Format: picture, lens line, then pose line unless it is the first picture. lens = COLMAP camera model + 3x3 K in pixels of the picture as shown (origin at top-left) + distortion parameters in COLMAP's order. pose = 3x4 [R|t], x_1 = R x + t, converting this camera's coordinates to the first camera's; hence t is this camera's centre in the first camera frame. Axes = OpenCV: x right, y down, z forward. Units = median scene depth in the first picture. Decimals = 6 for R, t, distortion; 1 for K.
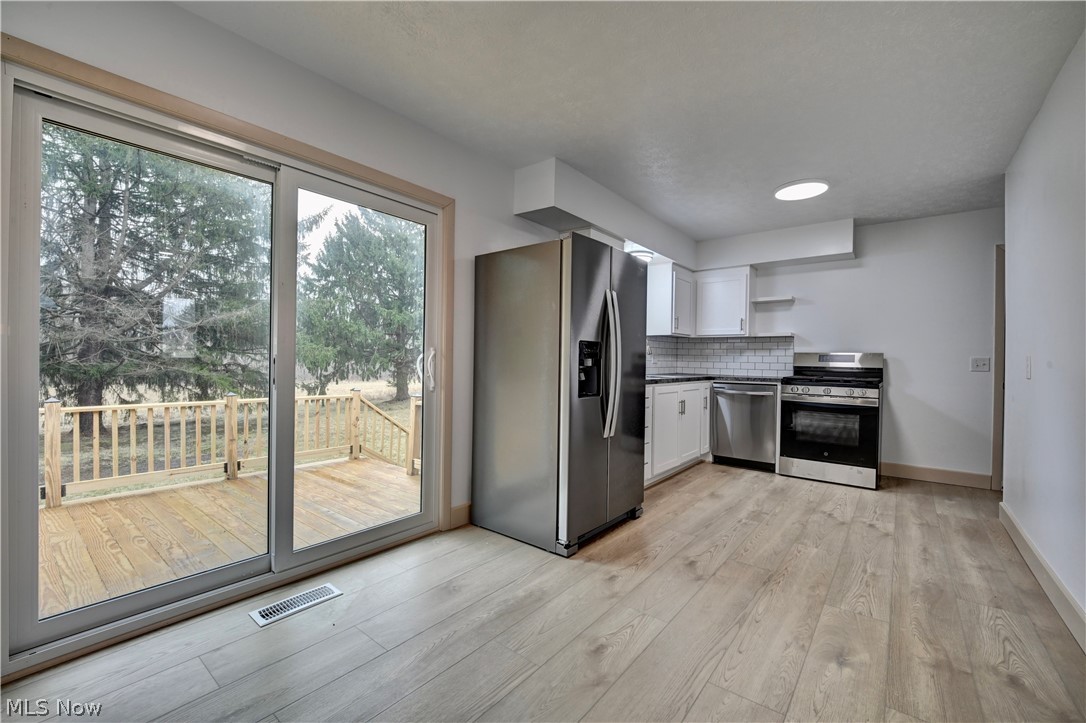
lens RADIAL K [[450.7, 0, 543.0], [0, 450.7, 361.5], [0, 0, 1]] dist [0.000493, -0.006835]
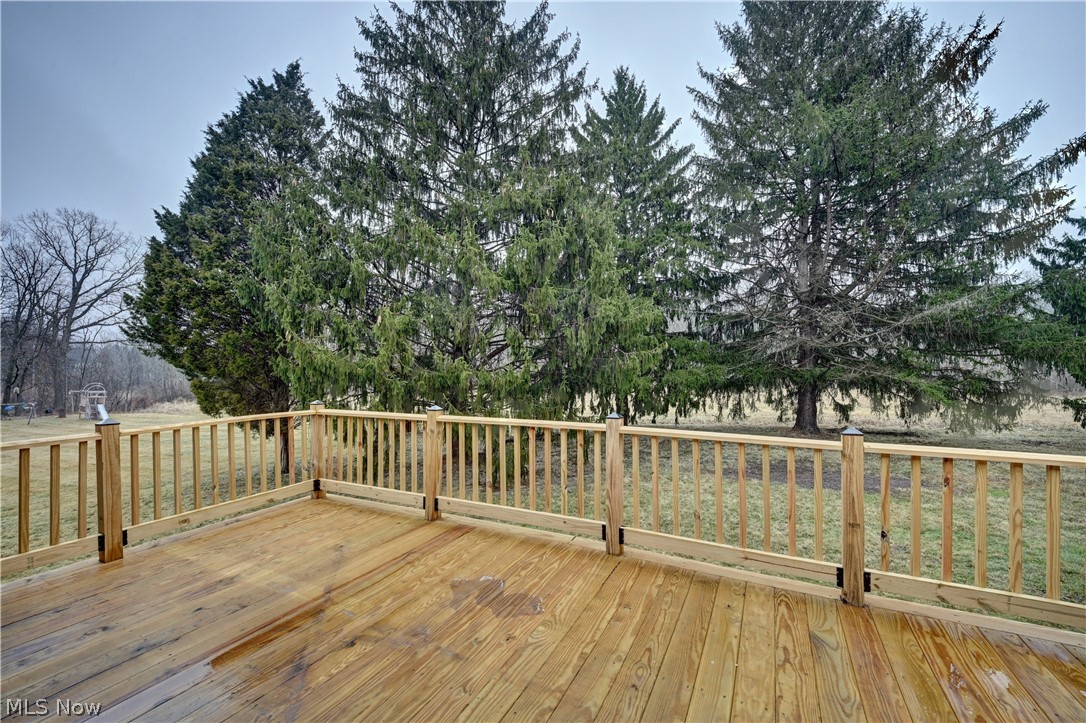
lens RADIAL K [[450.7, 0, 543.0], [0, 450.7, 361.5], [0, 0, 1]] dist [0.000493, -0.006835]
pose [[0.212024, -0.014333, -0.977159, -0.059086], [0.003794, 0.999897, -0.013844, 0.000268], [0.977257, -0.000772, 0.212056, 0.119556]]
